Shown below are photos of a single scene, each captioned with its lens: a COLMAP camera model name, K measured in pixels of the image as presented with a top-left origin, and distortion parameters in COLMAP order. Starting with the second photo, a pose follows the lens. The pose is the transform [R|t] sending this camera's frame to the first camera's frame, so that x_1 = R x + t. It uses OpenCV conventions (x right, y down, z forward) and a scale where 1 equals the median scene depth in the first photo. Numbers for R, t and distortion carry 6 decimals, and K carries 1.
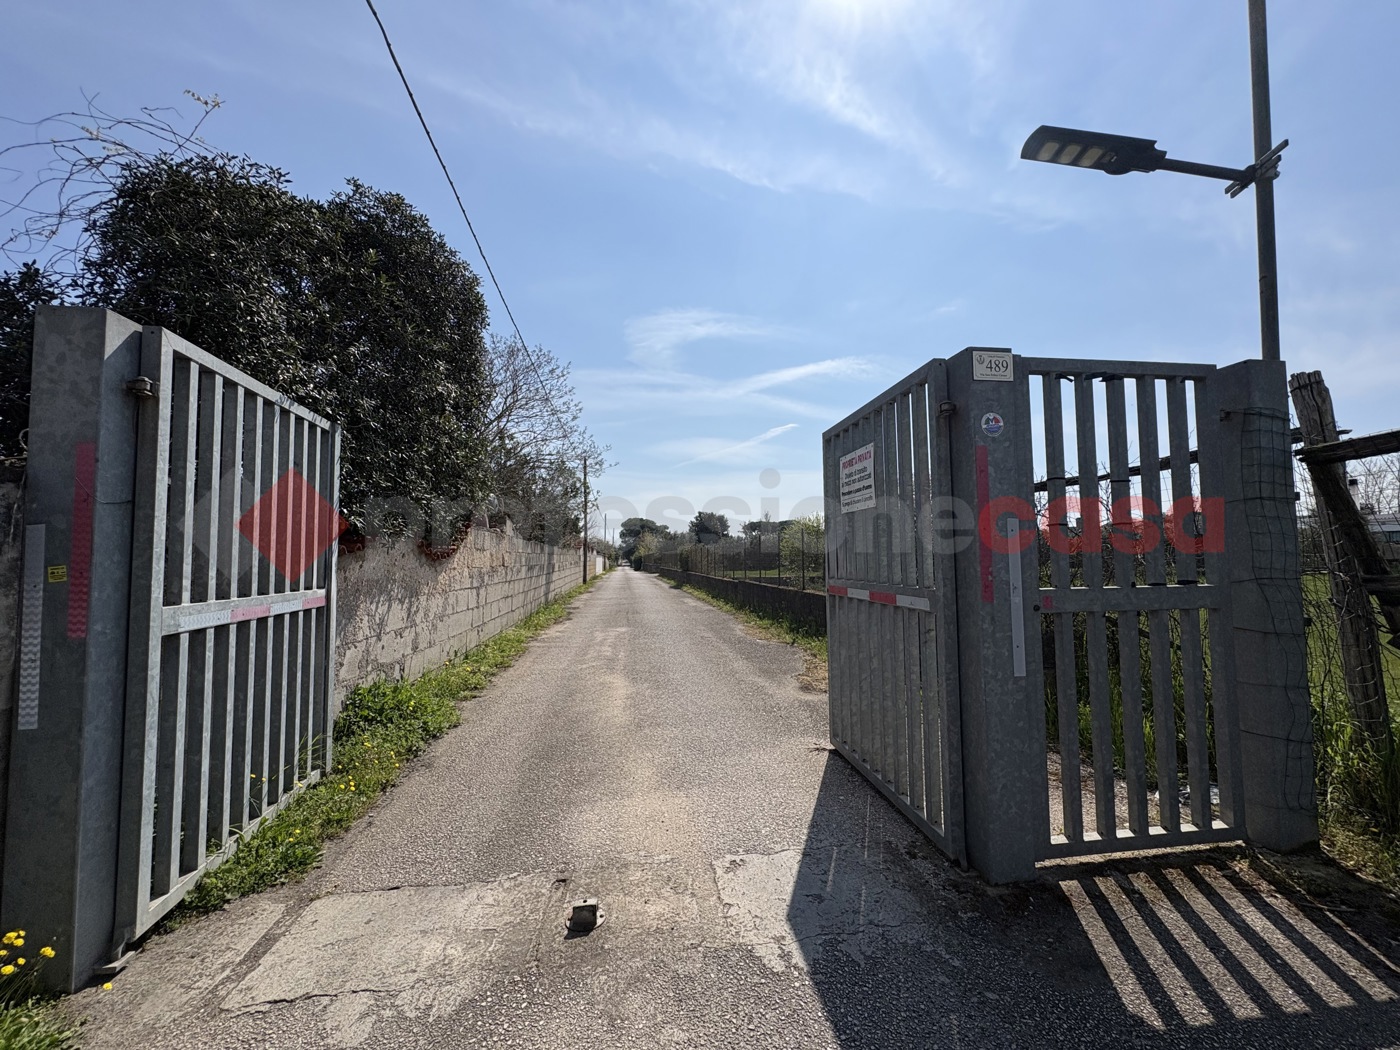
lens RADIAL K [[597.7, 0, 700.0], [0, 597.7, 525.0], [0, 0, 1]] dist [-0.000860, 0.000089]
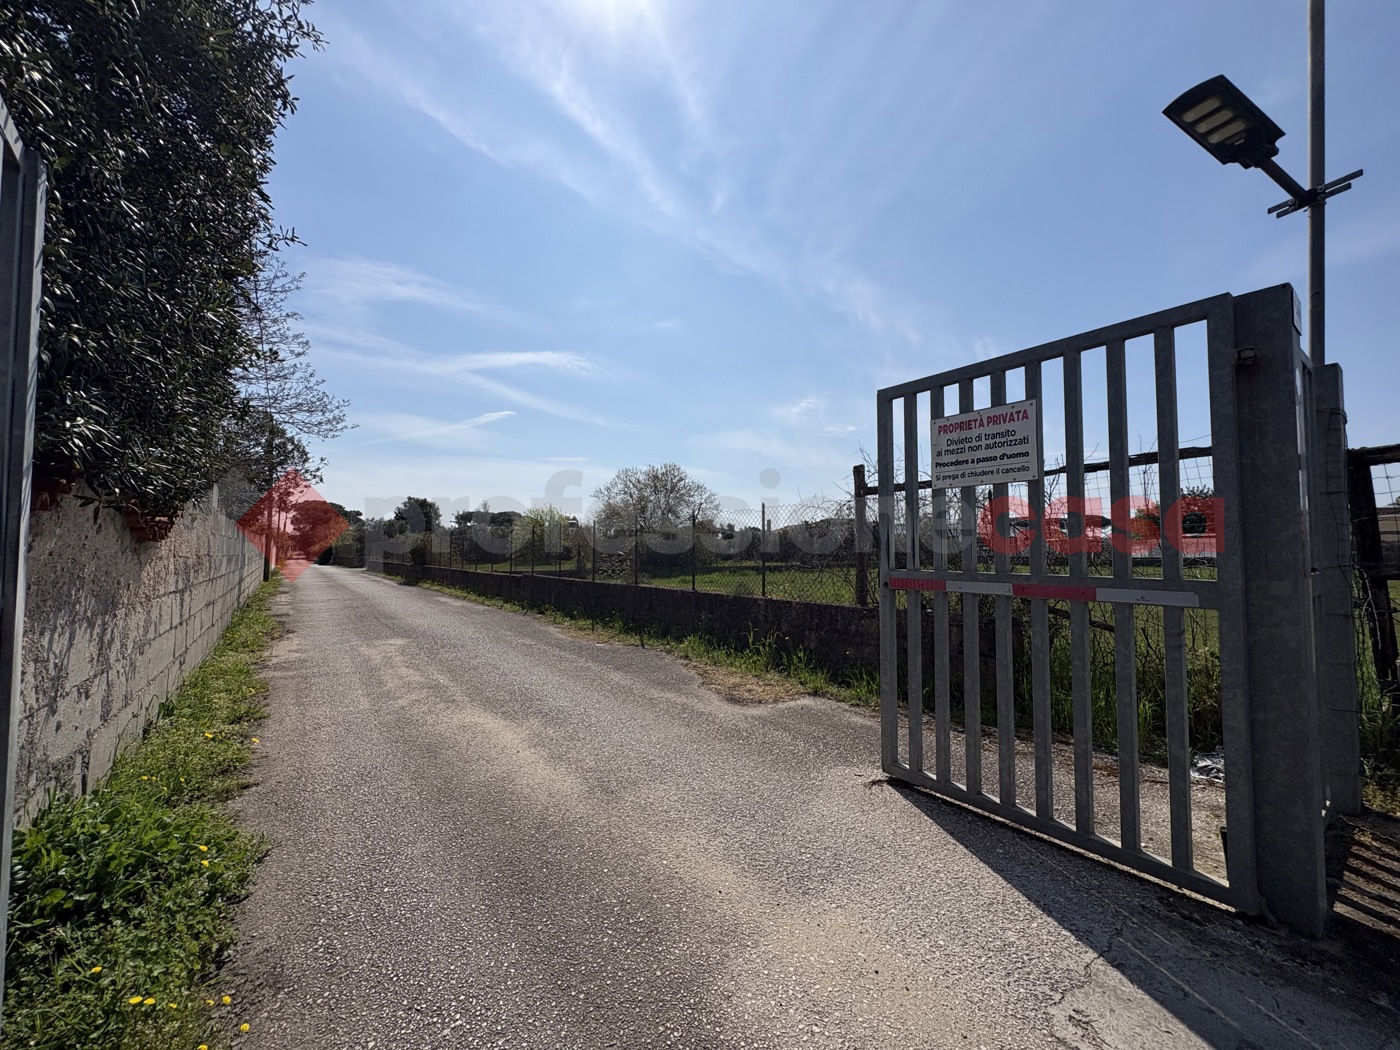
lens RADIAL K [[588.0, 0, 728.0], [0, 588.0, 527.8], [0, 0, 1]] dist [0.001183, 0.000473]
pose [[0.865525, 0.030197, 0.499955, -0.245794], [-0.037012, 0.999308, 0.003717, 0.024698], [-0.499497, -0.021721, 0.866043, 0.276392]]
